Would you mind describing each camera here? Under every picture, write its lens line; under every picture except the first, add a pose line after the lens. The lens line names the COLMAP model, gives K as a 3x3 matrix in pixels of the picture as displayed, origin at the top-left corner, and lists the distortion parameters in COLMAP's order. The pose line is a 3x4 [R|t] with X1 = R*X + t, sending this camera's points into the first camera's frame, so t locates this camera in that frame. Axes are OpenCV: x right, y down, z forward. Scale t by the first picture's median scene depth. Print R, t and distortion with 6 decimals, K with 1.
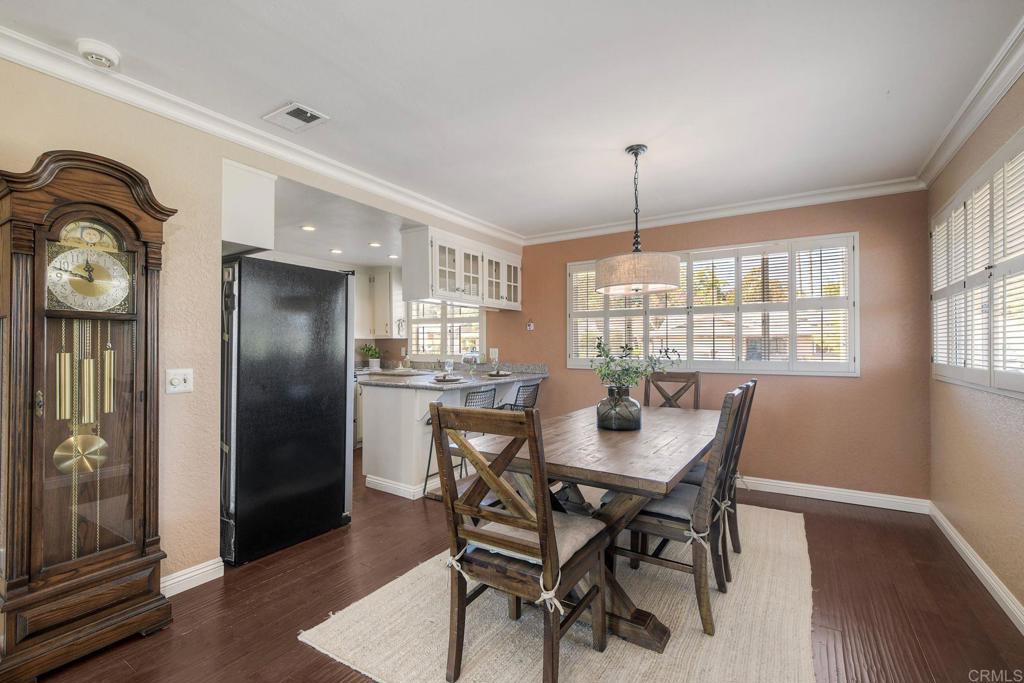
lens RADIAL K [[454.4, 0, 514.6], [0, 454.4, 345.2], [0, 0, 1]] dist [0.004049, 0.000269]
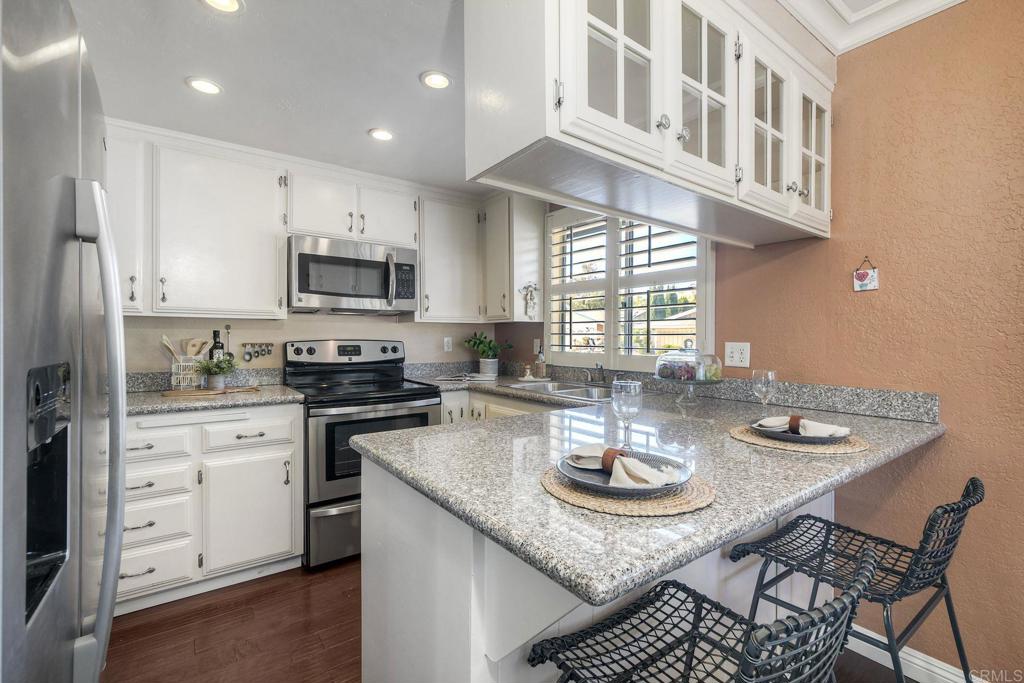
lens RADIAL K [[454.4, 0, 509.9], [0, 454.4, 339.3], [0, 0, 1]] dist [0.004049, 0.000269]
pose [[0.927288, 0.006235, -0.374298, -0.074247], [-0.004247, 0.999972, 0.006135, 0.002403], [0.374325, -0.004099, 0.927288, 0.505726]]
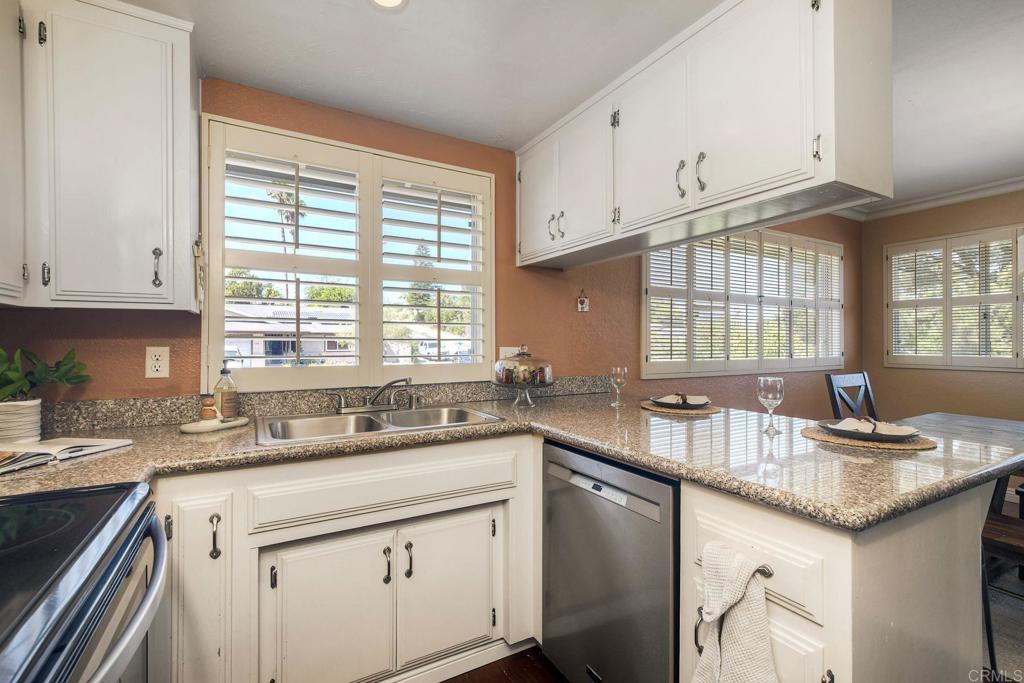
lens RADIAL K [[454.4, 0, 518.3], [0, 454.4, 339.3], [0, 0, 1]] dist [0.004049, 0.000269]
pose [[0.469402, 0.004142, 0.882975, -0.401139], [-0.004550, 0.999987, -0.002272, 0.000110], [-0.882973, -0.002952, 0.469415, 0.714300]]
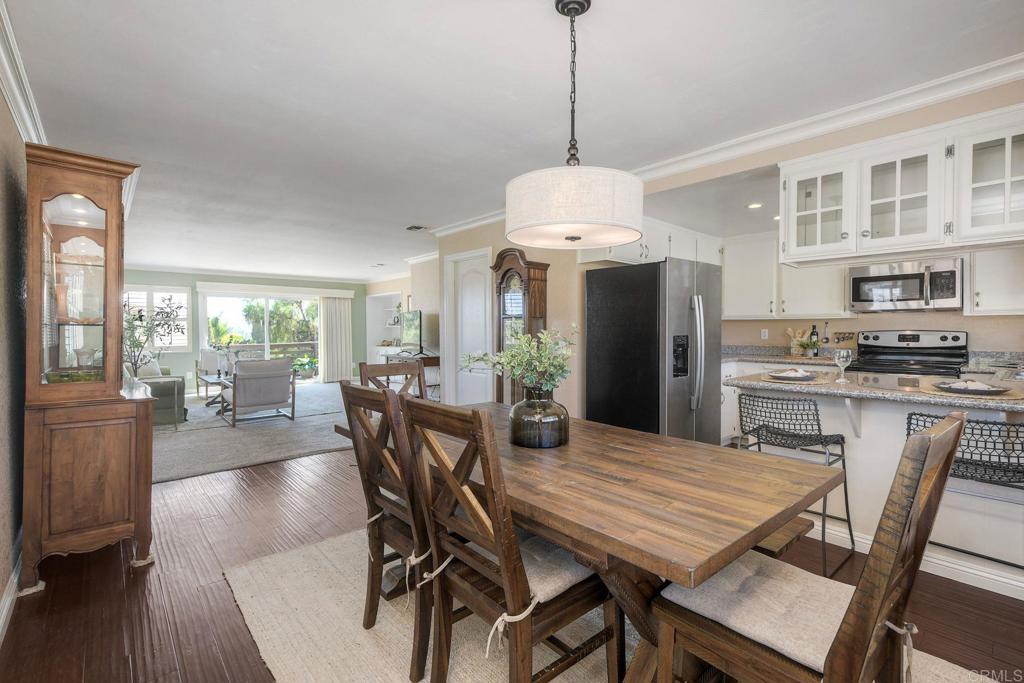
lens RADIAL K [[454.4, 0, 528.1], [0, 454.4, 334.4], [0, 0, 1]] dist [0.004049, 0.000269]
pose [[-0.260232, 0.018200, -0.965375, 0.404708], [0.008303, 0.999828, 0.016612, -0.003656], [0.965510, -0.003692, -0.260338, 0.527585]]
